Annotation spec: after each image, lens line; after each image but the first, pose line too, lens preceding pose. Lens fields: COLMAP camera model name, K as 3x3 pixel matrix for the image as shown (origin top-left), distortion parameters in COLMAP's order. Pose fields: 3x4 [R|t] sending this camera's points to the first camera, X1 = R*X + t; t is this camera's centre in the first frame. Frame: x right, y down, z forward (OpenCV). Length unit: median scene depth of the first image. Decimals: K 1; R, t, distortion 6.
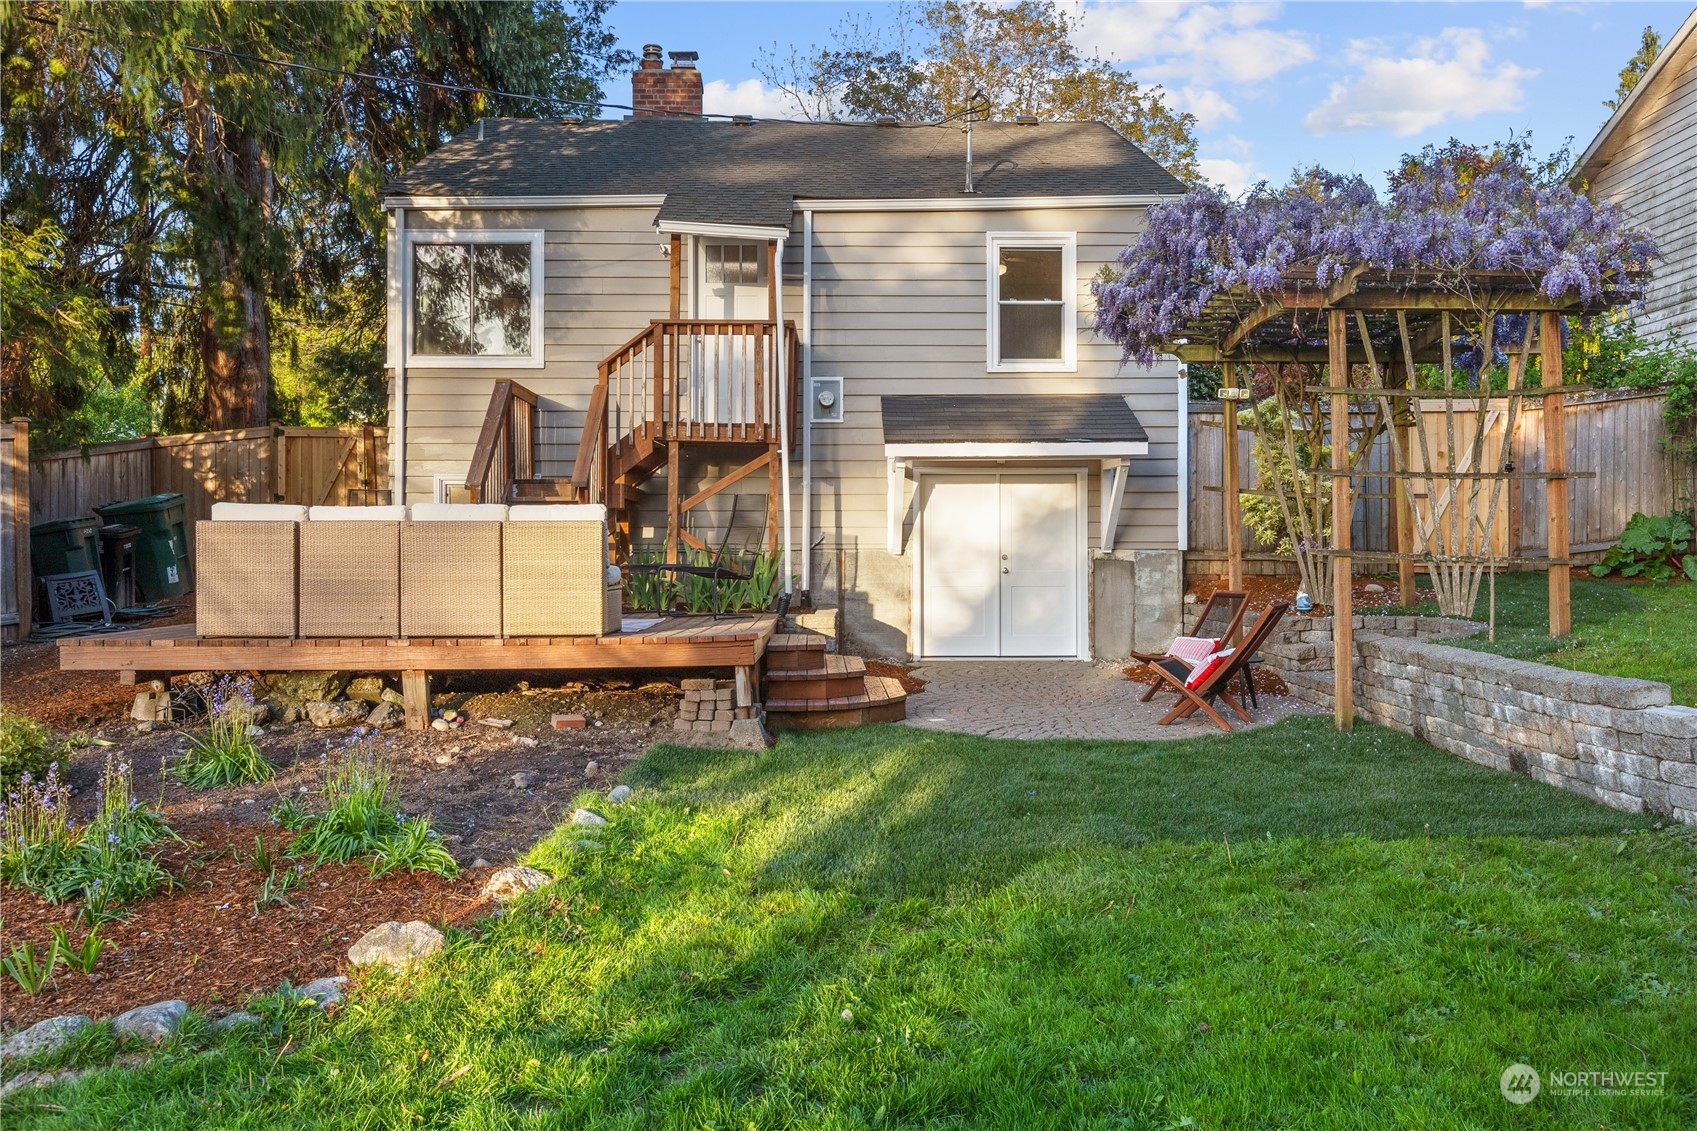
lens RADIAL K [[1289.3, 0, 845.9], [0, 1289.3, 566.1], [0, 0, 1]] dist [-0.014319, -0.003238]
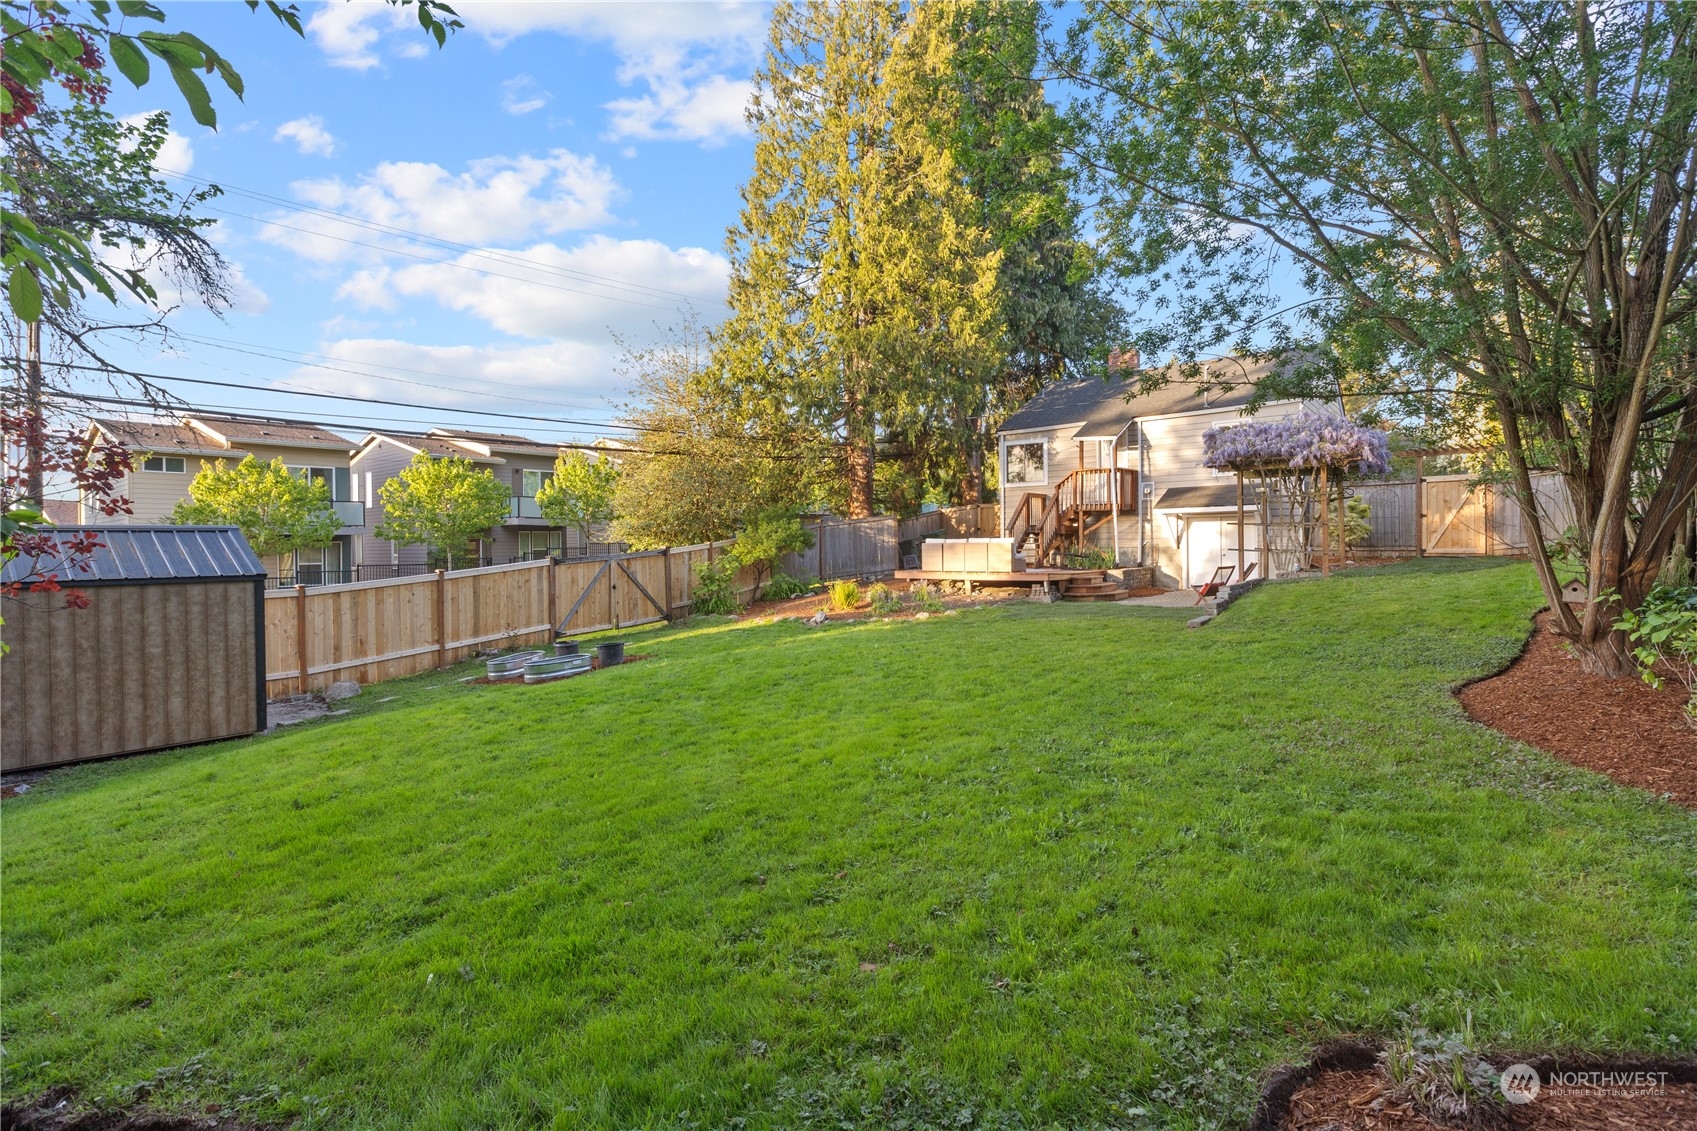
lens RADIAL K [[811.0, 0, 848.7], [0, 811.0, 568.7], [0, 0, 1]] dist [-0.004694, 0.000017]
pose [[0.773979, 0.013420, -0.633069, 0.602699], [0.000898, 0.999751, 0.022291, -0.006904], [0.633210, -0.017821, 0.773775, -0.735217]]
